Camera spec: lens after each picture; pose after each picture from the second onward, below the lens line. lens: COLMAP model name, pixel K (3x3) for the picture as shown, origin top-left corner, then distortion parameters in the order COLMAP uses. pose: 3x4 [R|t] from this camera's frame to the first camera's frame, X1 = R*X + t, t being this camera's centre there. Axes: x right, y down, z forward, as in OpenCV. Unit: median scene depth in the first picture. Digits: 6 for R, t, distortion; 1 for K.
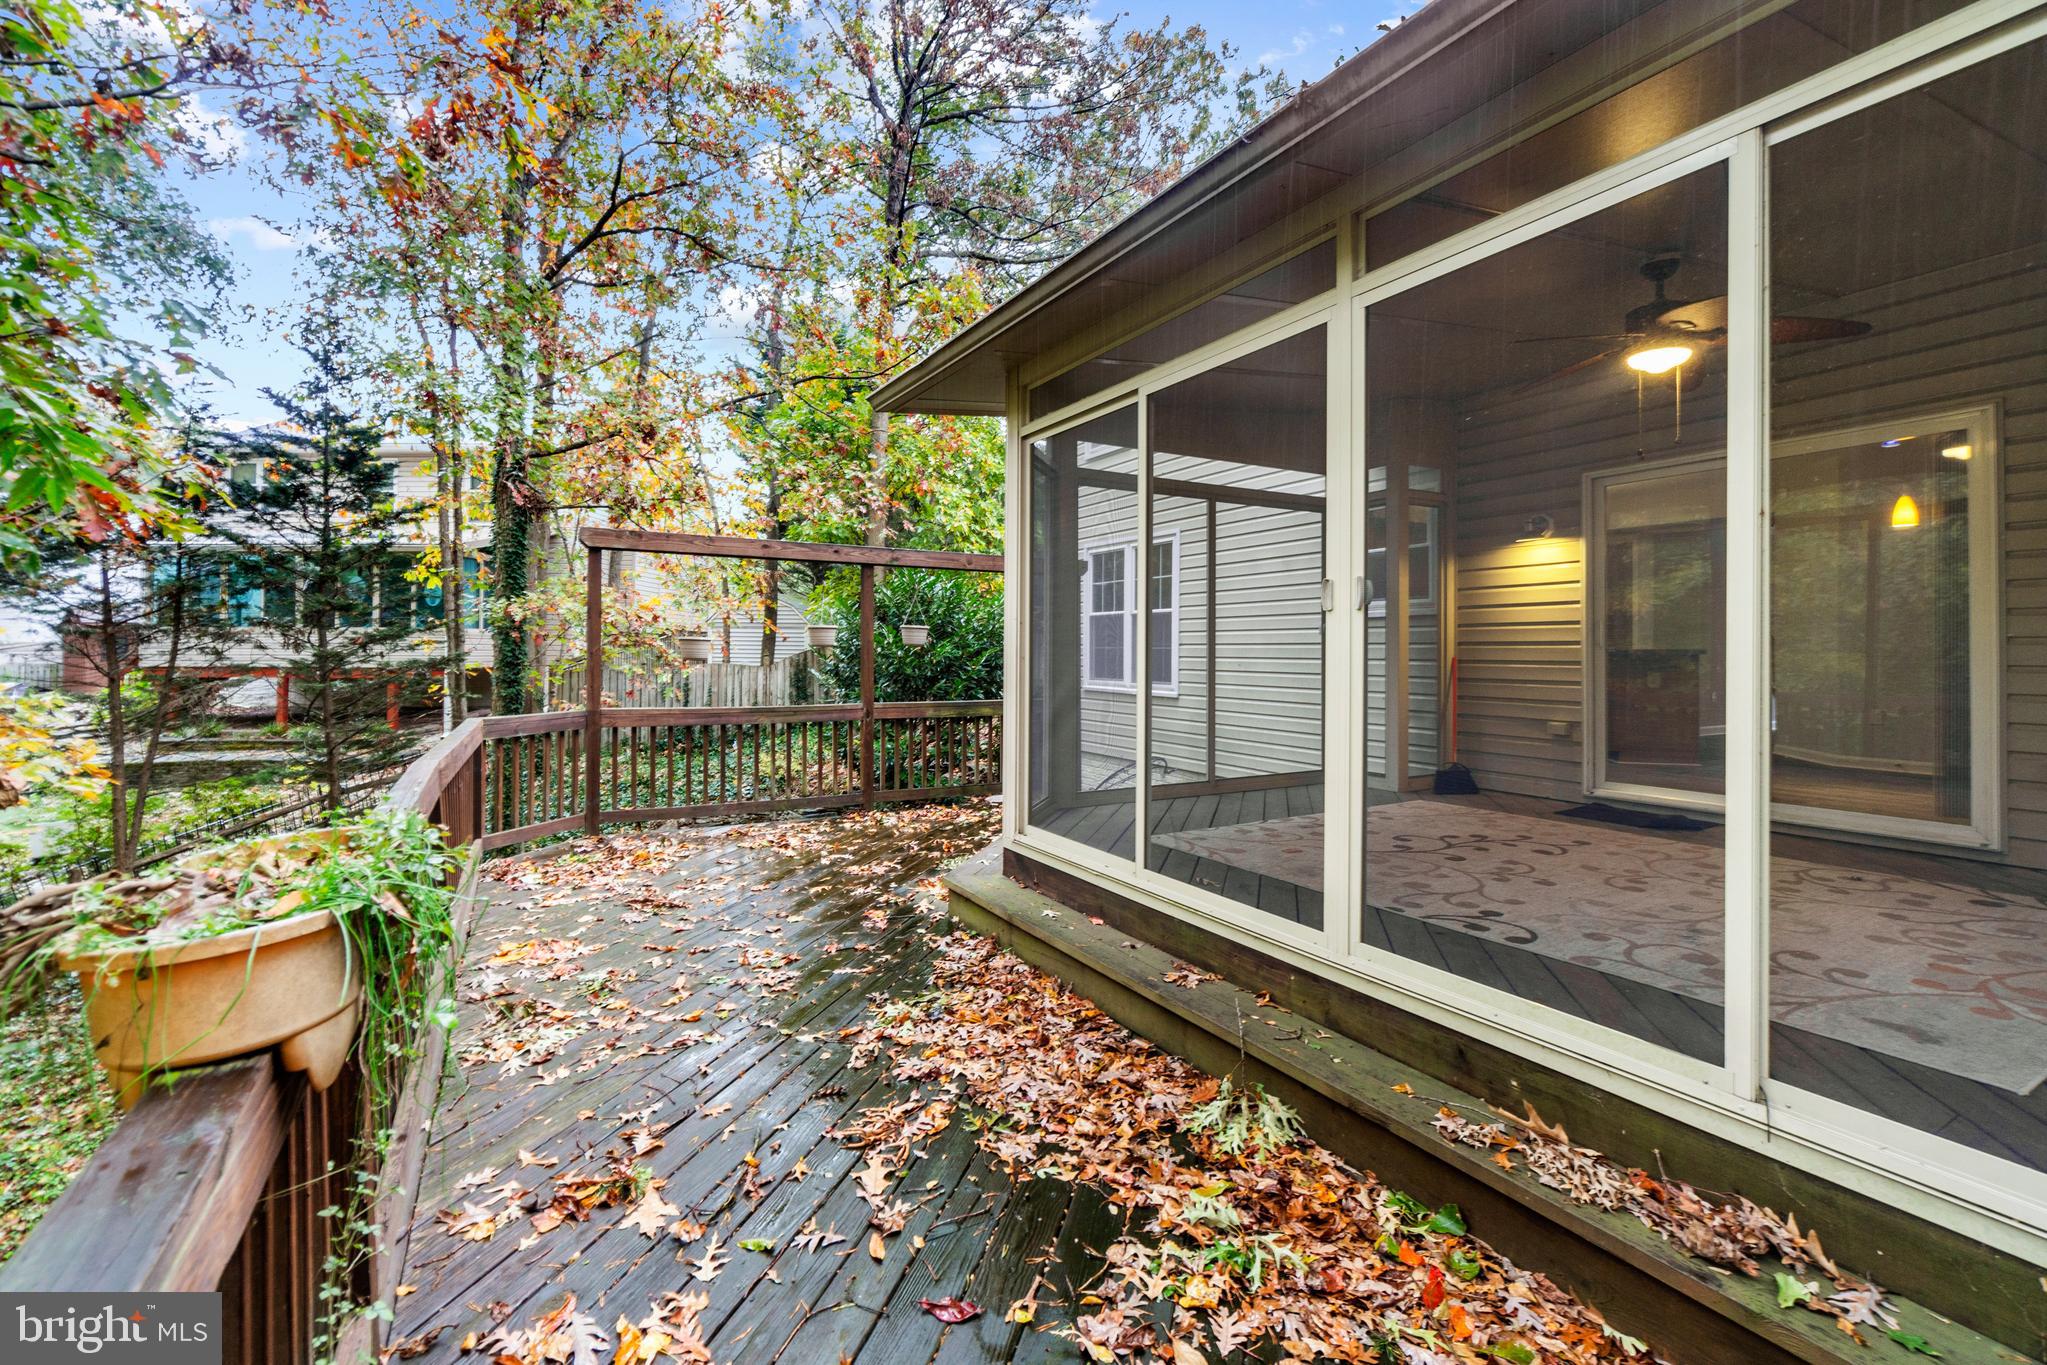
lens RADIAL K [[904.2, 0, 1024.4], [0, 904.2, 638.0], [0, 0, 1]] dist [0.001305, 0.000126]
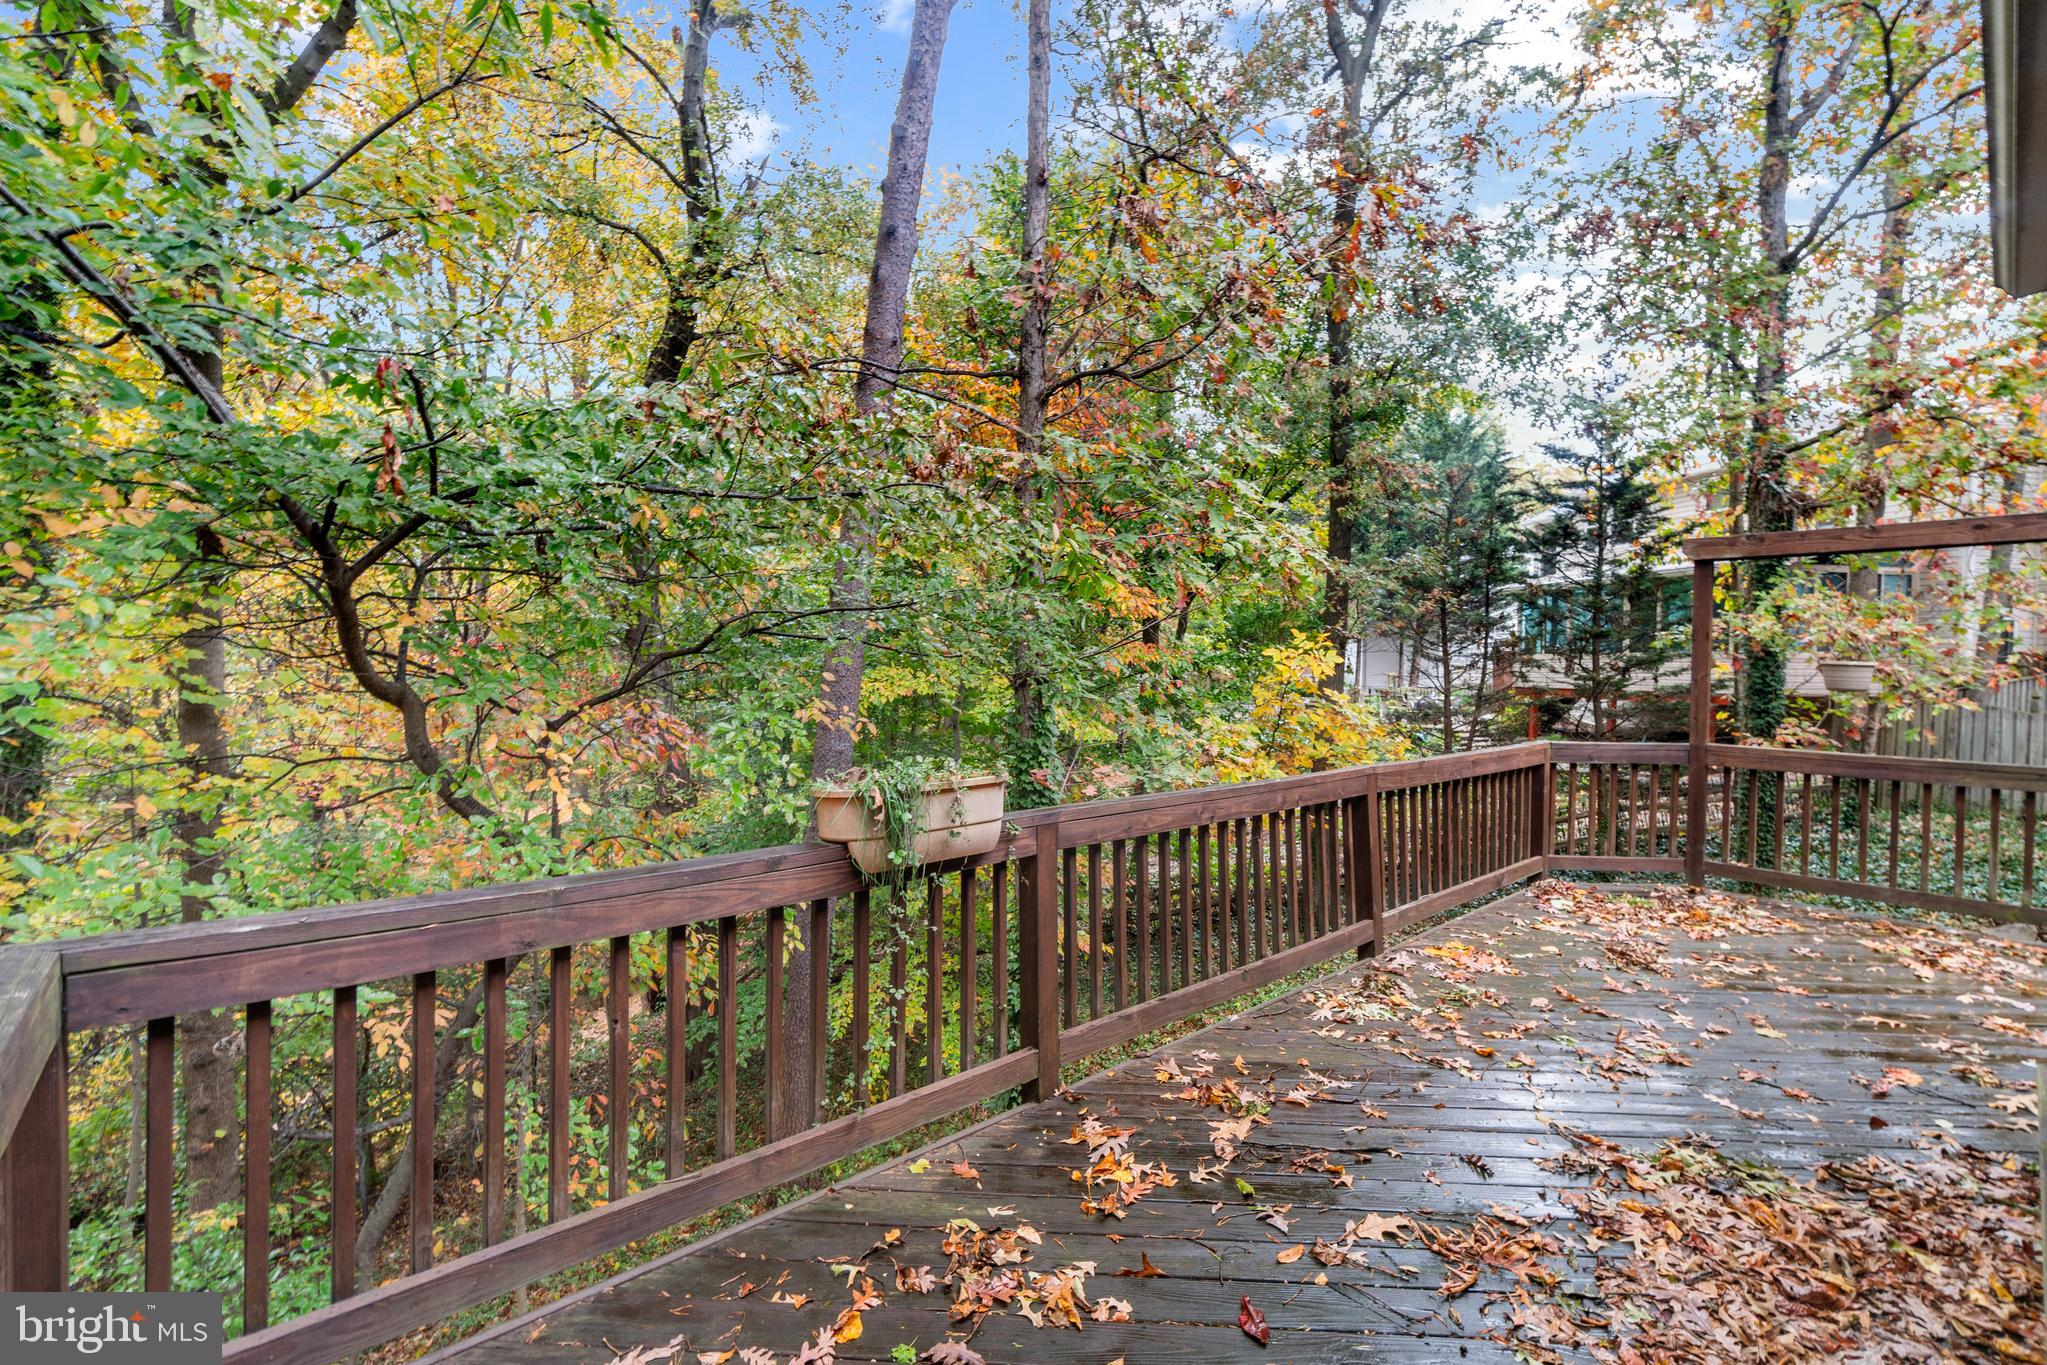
lens RADIAL K [[926.1, 0, 1022.8], [0, 926.1, 692.8], [0, 0, 1]] dist [0.002524, 0.000482]
pose [[0.229480, 0.033563, -0.972735, 0.147101], [-0.003236, 0.999426, 0.033721, -0.000258], [0.973308, -0.004591, 0.229456, 0.087883]]
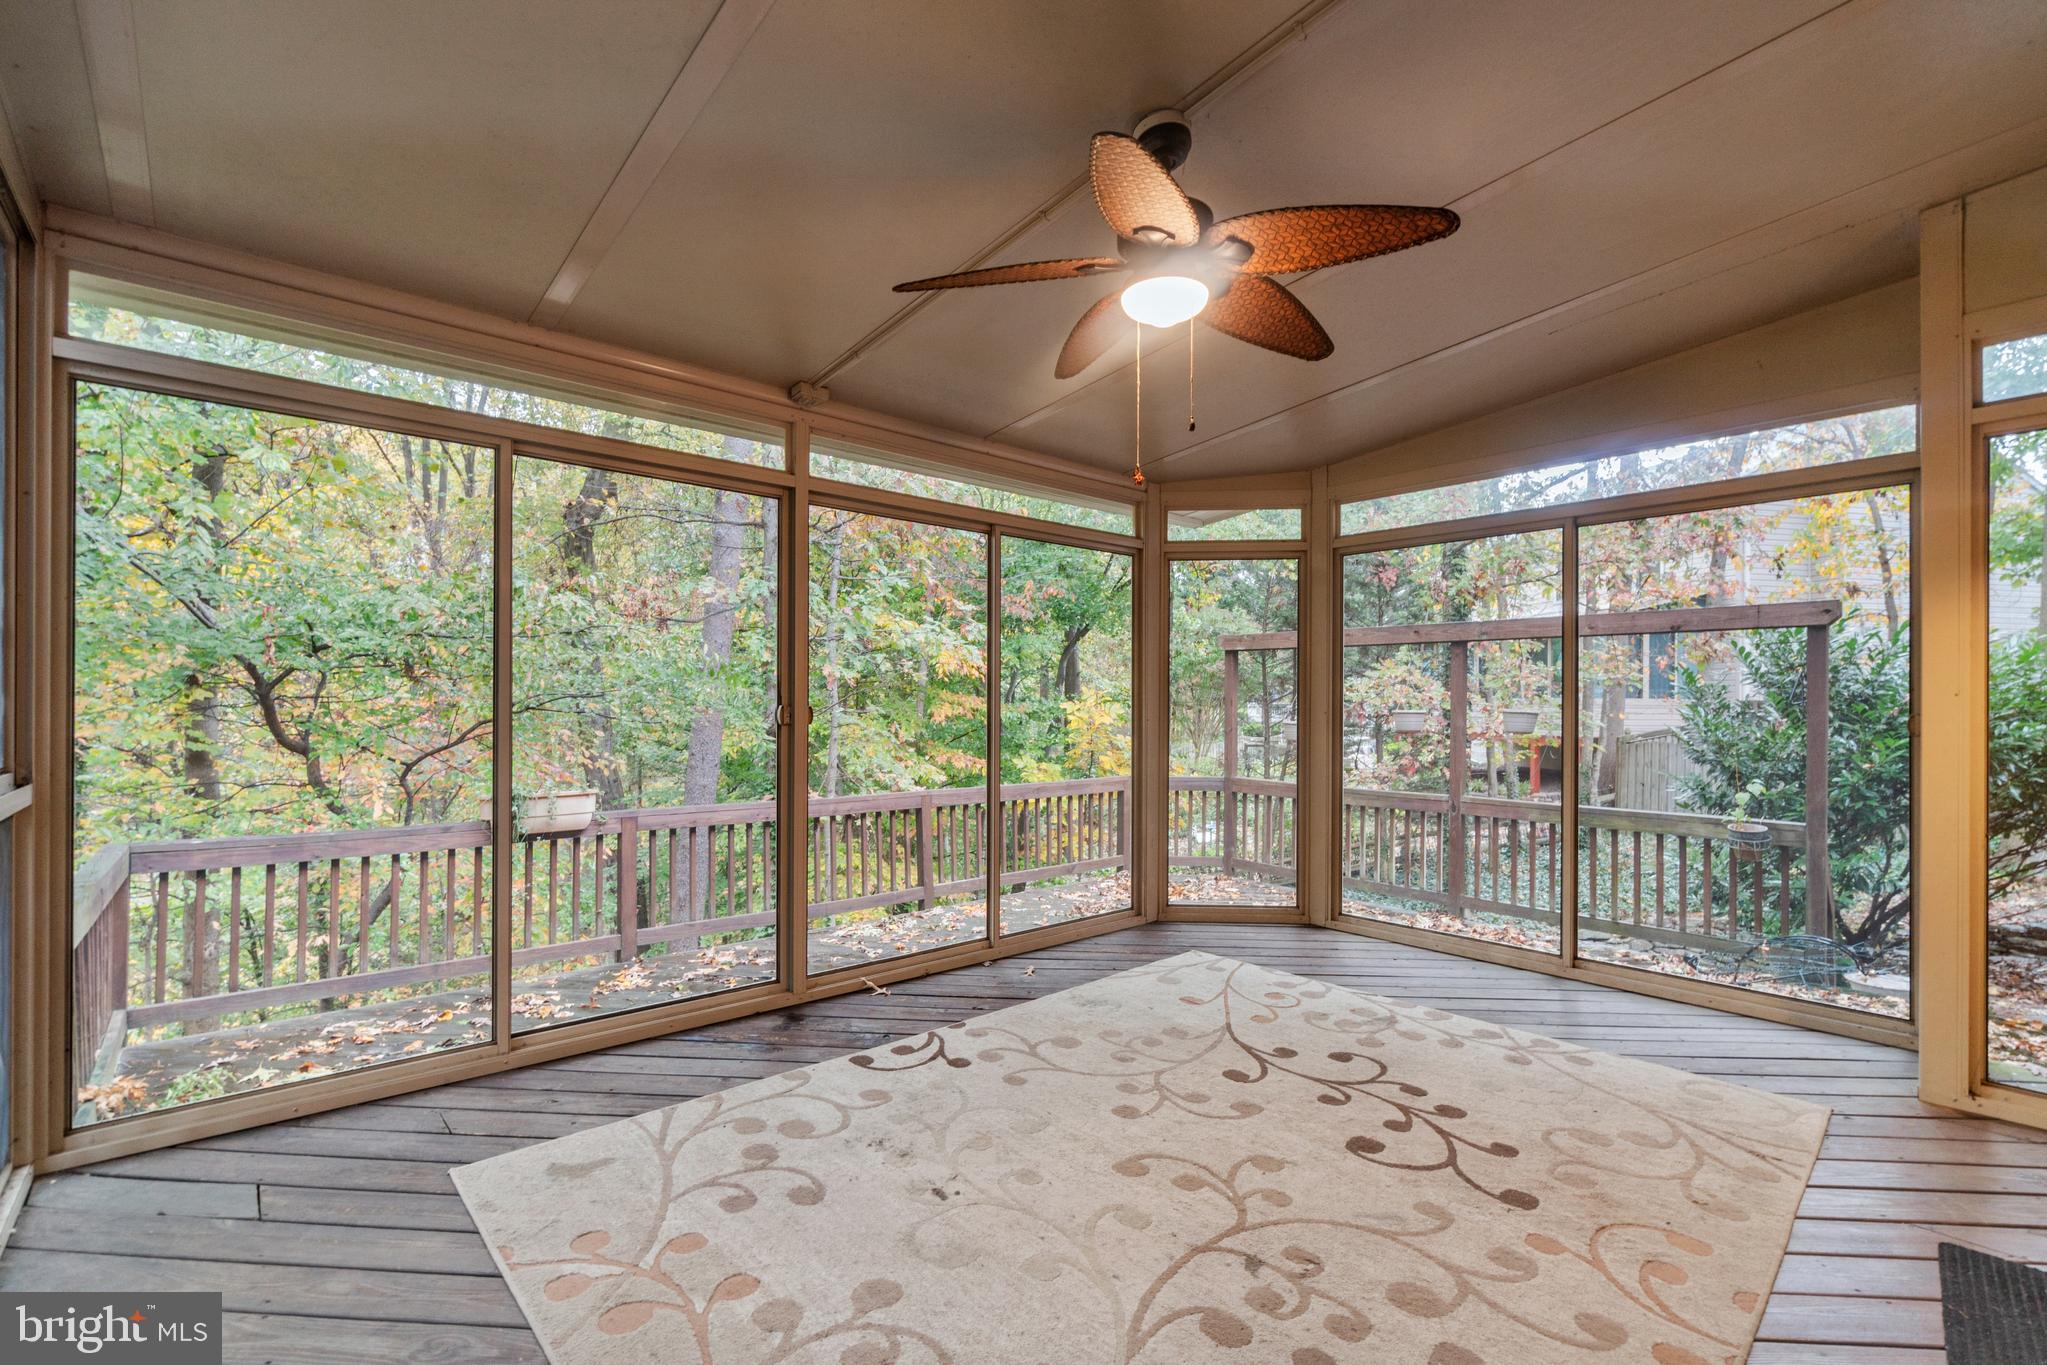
lens RADIAL K [[926.1, 0, 1022.8], [0, 926.1, 692.8], [0, 0, 1]] dist [0.002524, 0.000482]
pose [[0.220056, -0.006755, -0.975464, 0.441485], [0.000115, 0.999976, -0.006899, -0.018230], [0.975487, 0.001406, 0.220052, 0.257883]]
